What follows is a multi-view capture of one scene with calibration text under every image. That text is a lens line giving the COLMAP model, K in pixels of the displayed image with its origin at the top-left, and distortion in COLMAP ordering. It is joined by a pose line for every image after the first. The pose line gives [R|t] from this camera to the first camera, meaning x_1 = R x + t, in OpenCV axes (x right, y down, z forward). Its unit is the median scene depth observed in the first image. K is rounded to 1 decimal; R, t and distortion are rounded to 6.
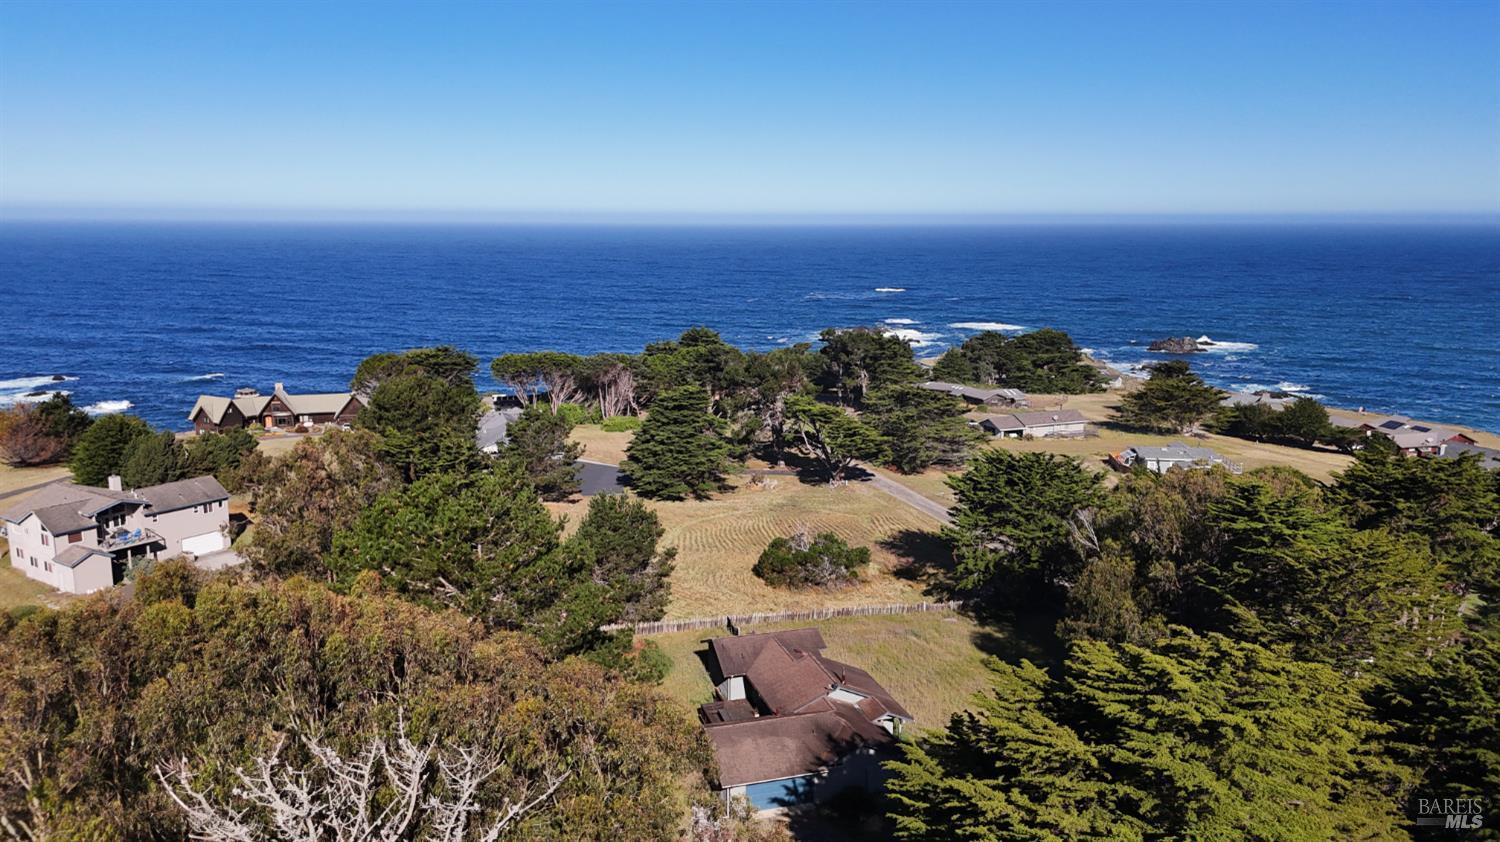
lens RADIAL K [[1088.5, 0, 750.0], [0, 1088.5, 421.0], [0, 0, 1]] dist [0.093799, -0.106476]
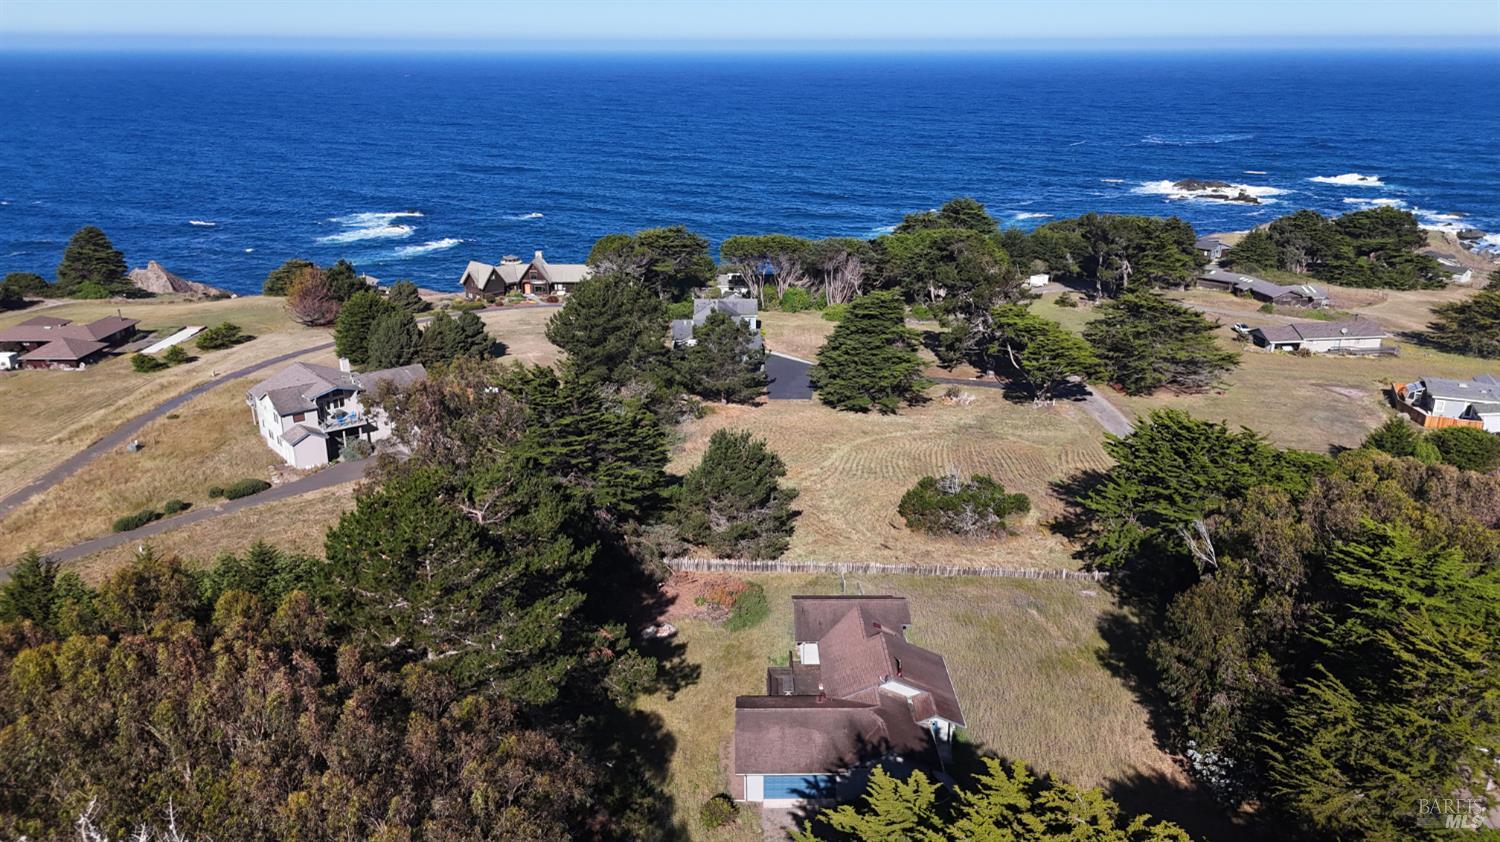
lens RADIAL K [[1088.5, 0, 750.0], [0, 1088.5, 421.0], [0, 0, 1]] dist [0.093799, -0.106476]
pose [[0.960000, 0.087338, -0.266031, 0.099083], [-0.048583, 0.987654, 0.148930, -0.060016], [0.275754, -0.130049, 0.952390, 0.037669]]
